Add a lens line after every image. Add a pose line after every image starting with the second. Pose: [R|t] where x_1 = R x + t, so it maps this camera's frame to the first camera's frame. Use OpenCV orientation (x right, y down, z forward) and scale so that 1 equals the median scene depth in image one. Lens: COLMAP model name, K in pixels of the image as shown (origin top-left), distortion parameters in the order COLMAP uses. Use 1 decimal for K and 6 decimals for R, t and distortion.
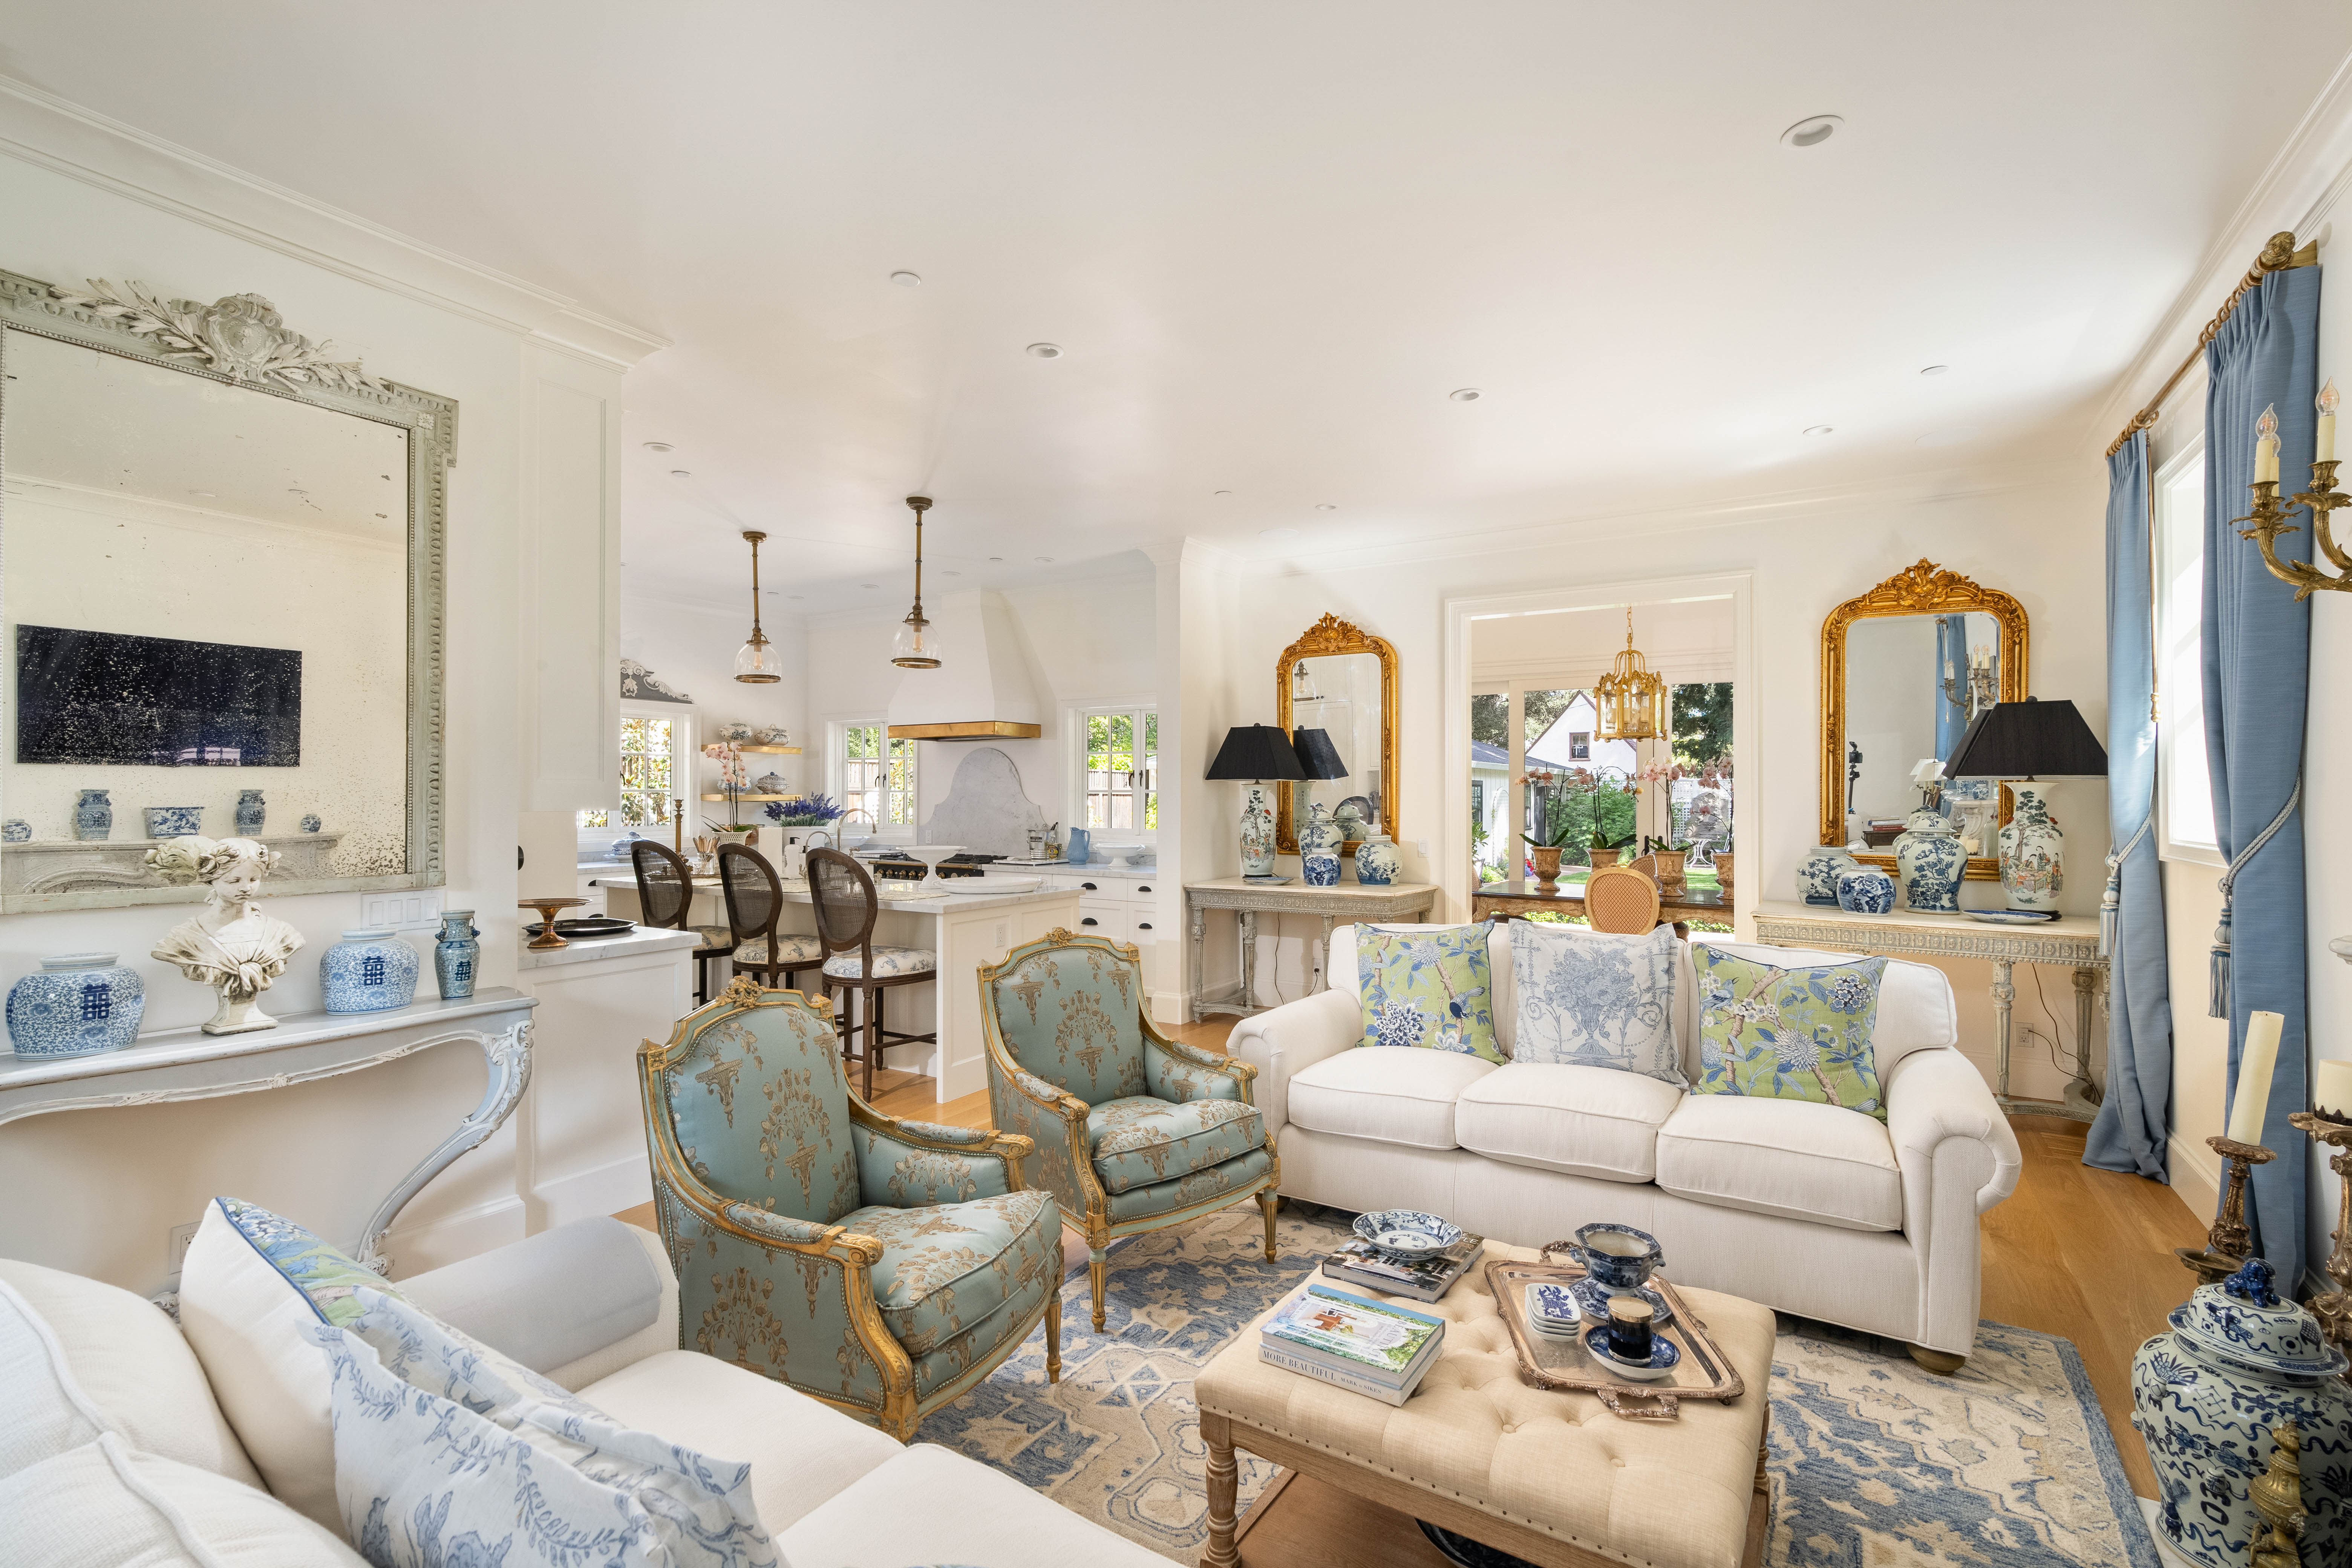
lens RADIAL K [[1062.5, 0, 1173.0], [0, 1062.5, 784.9], [0, 0, 1]] dist [-0.003722, 0.002514]
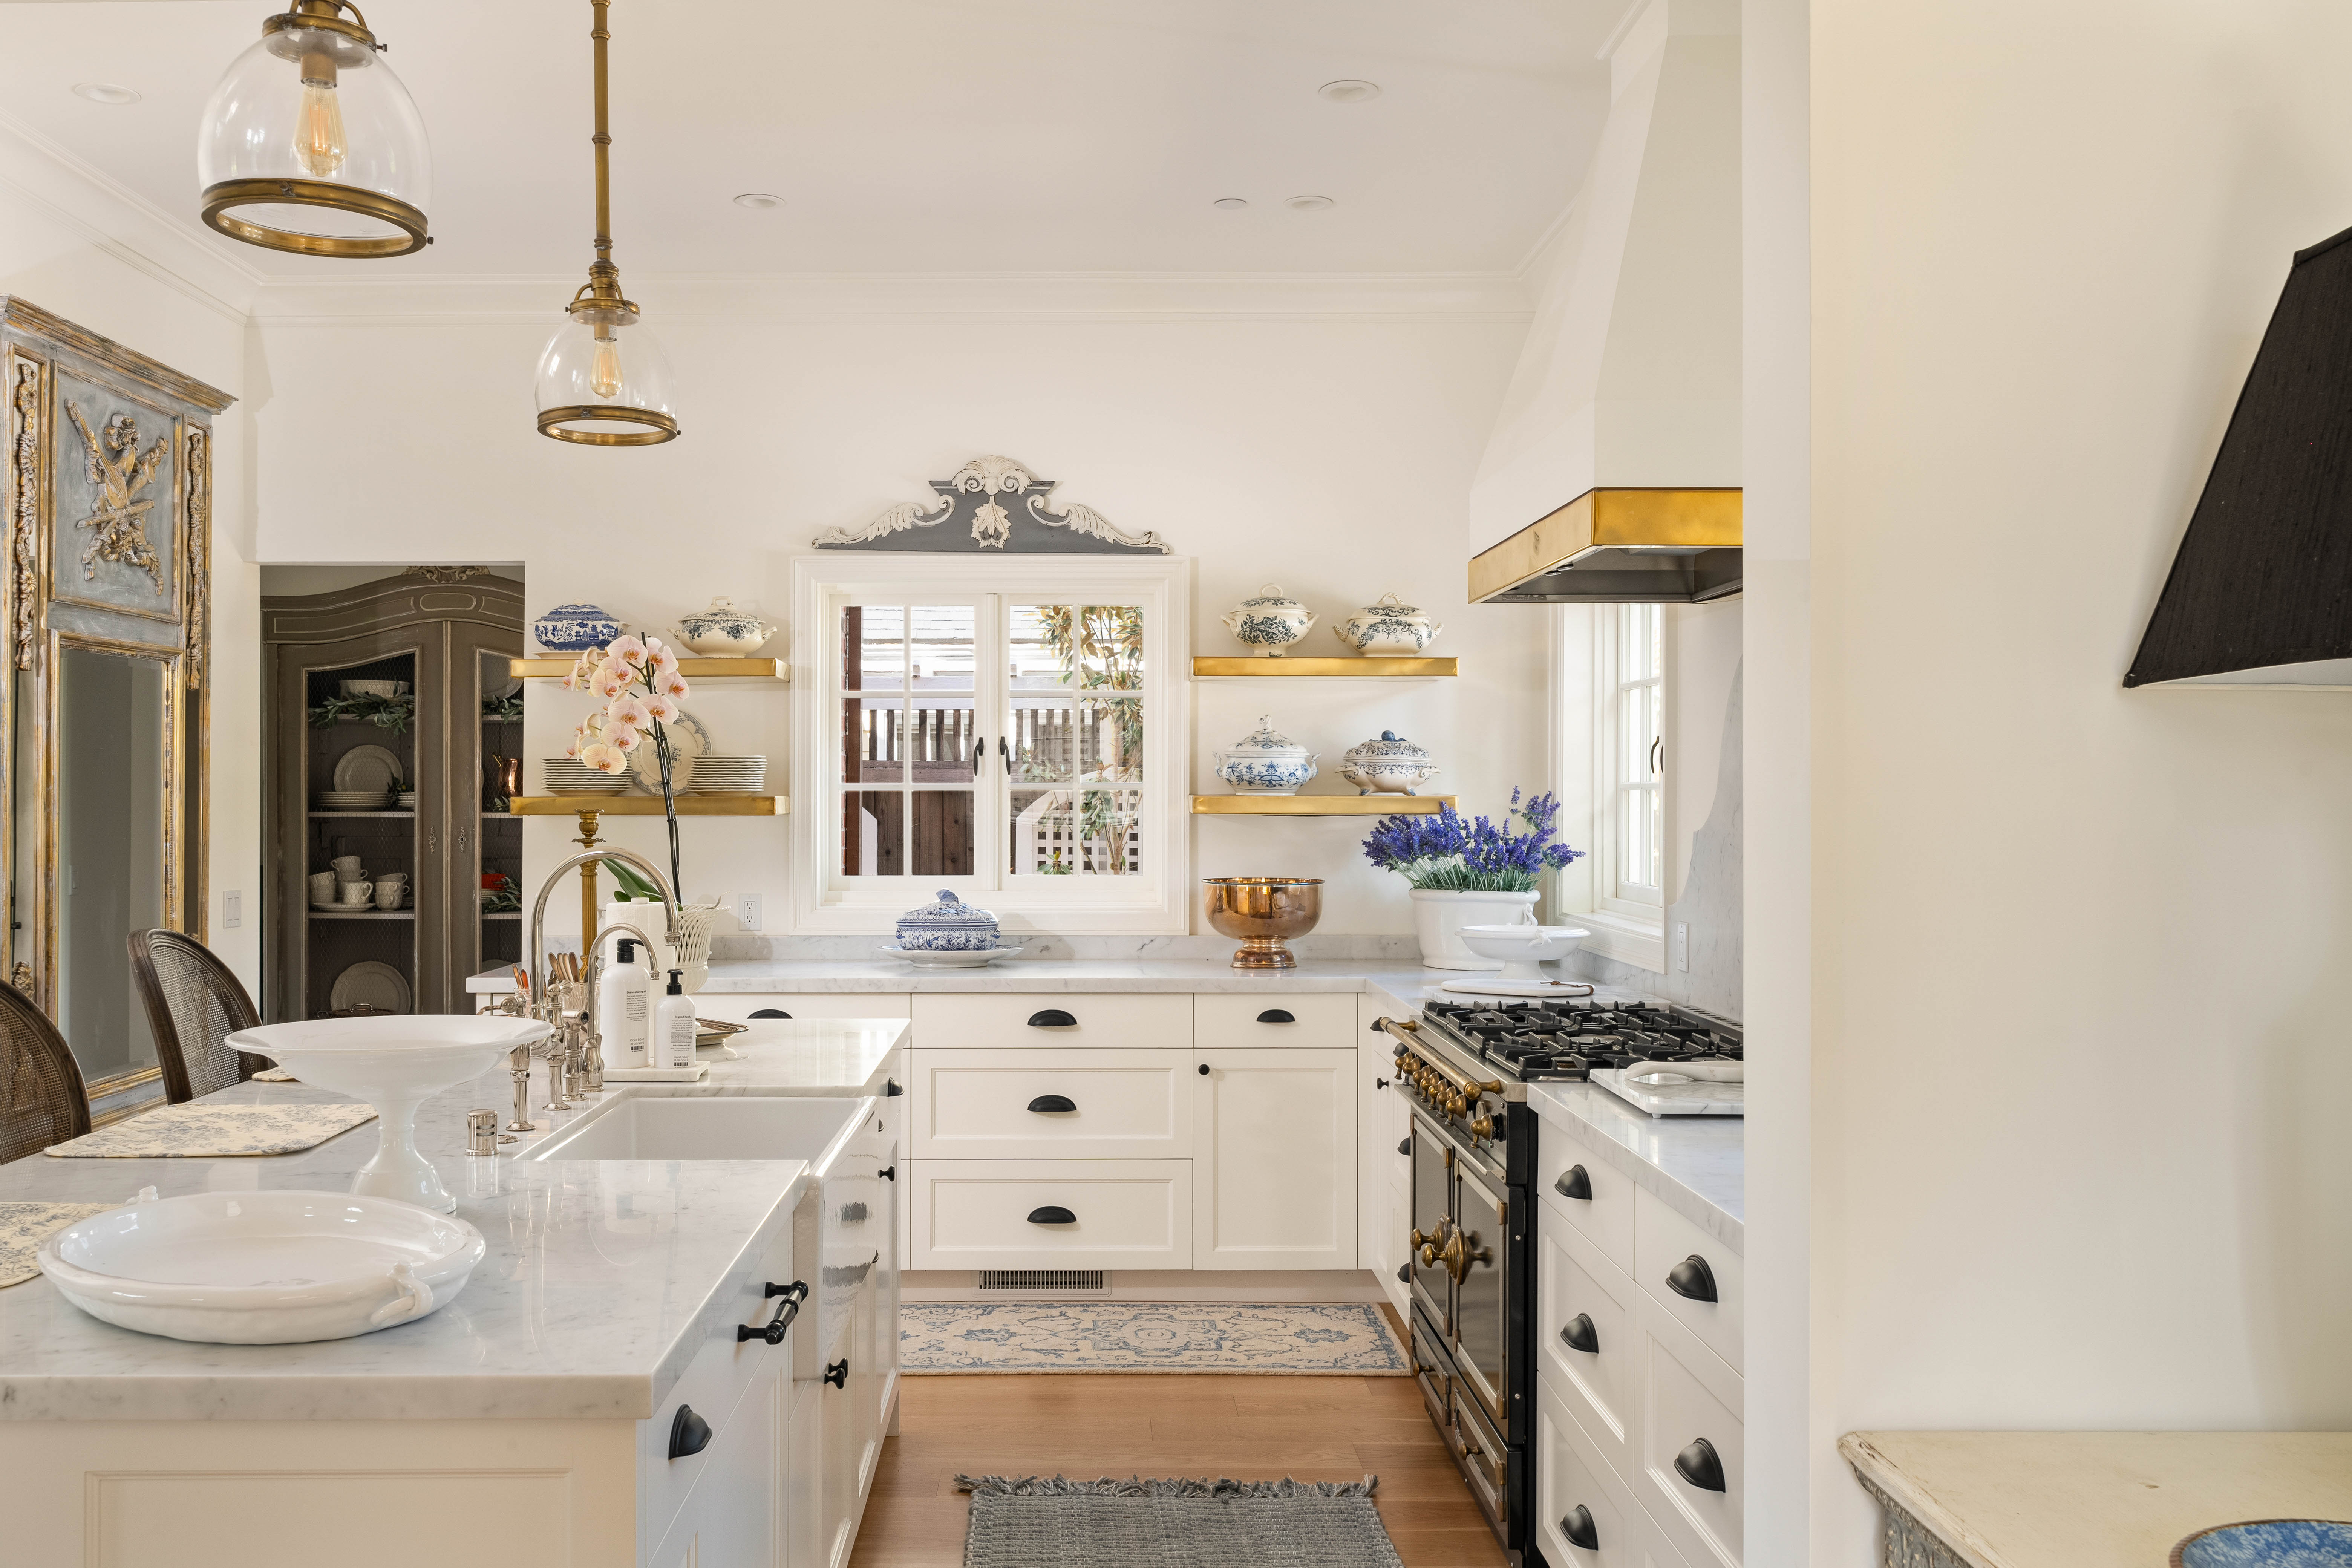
lens RADIAL K [[2031.6, 0, 1097.4], [0, 2031.6, 786.4], [0, 0, 1]] dist [0.000439, 0.017712]
pose [[0.538237, -0.003428, -0.842786, 0.245530], [0.007372, 0.999973, 0.000640, 0.008960], [0.842761, -0.006558, 0.538248, 1.022410]]
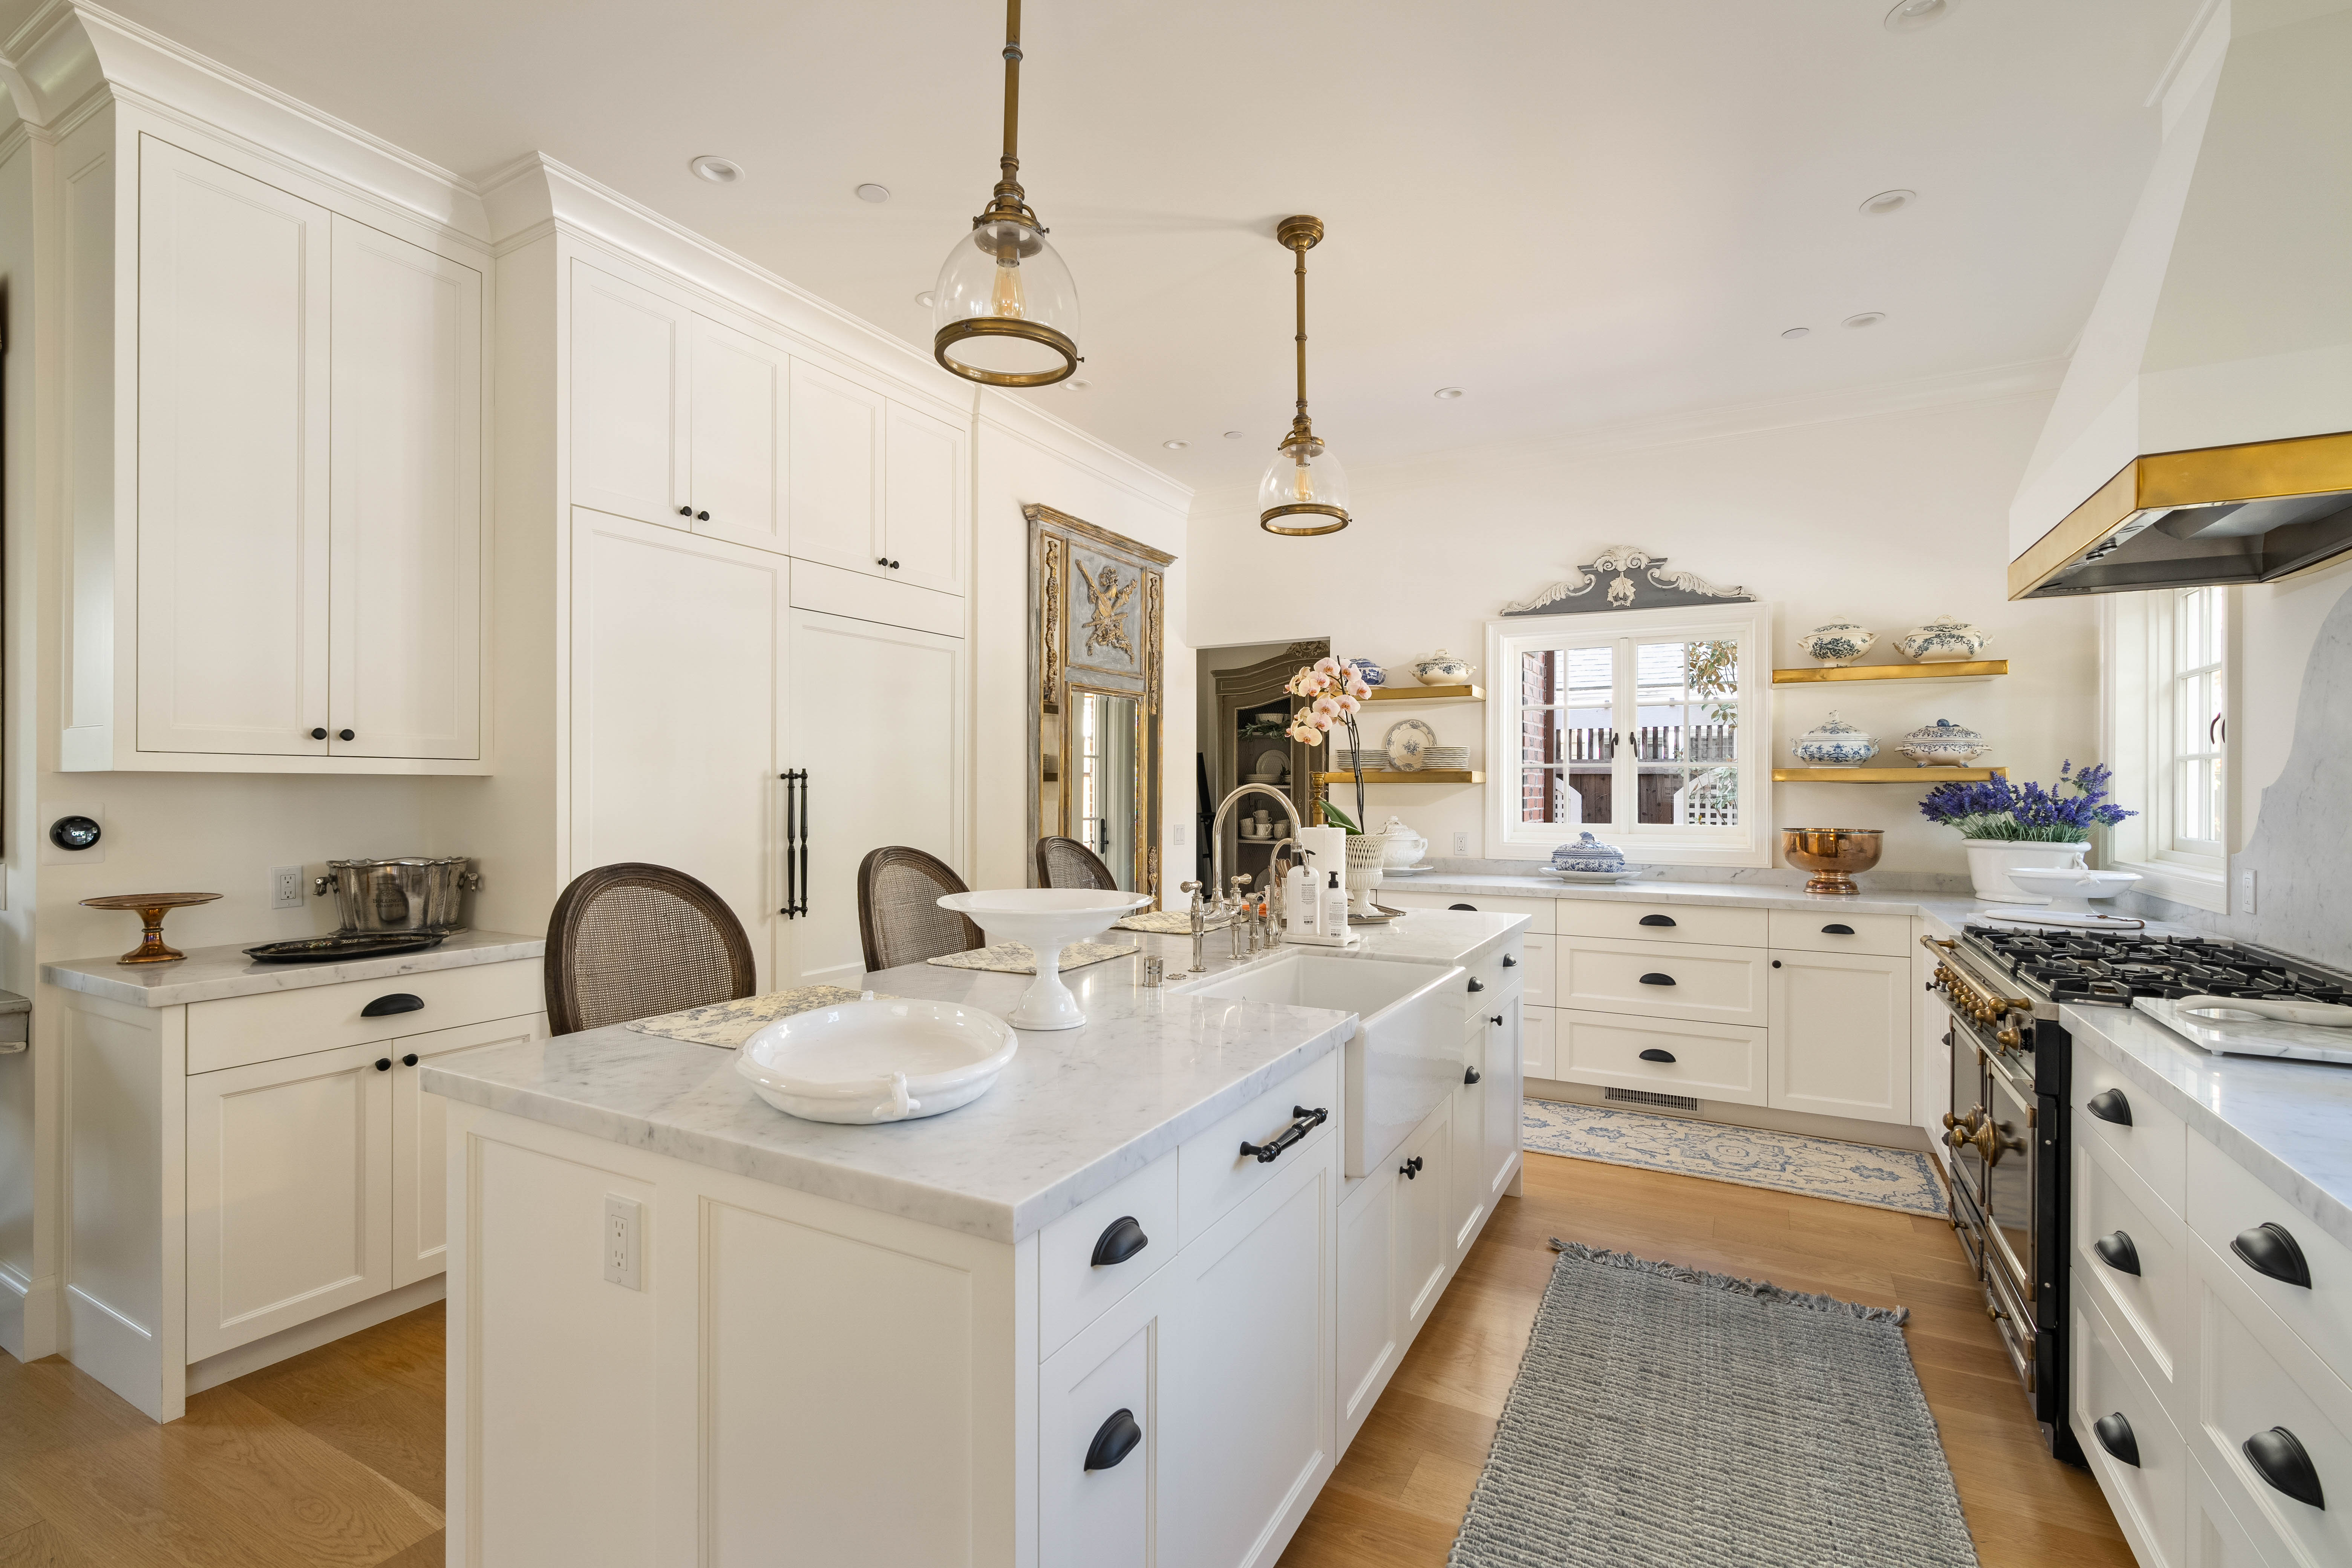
lens RADIAL K [[1062.5, 0, 1173.0], [0, 1062.5, 784.9], [0, 0, 1]] dist [-0.003722, 0.002514]
pose [[0.059062, -0.004251, -0.998245, 0.116356], [0.006788, 0.999970, -0.003857, 0.028978], [0.998231, -0.006549, 0.059089, 1.165899]]
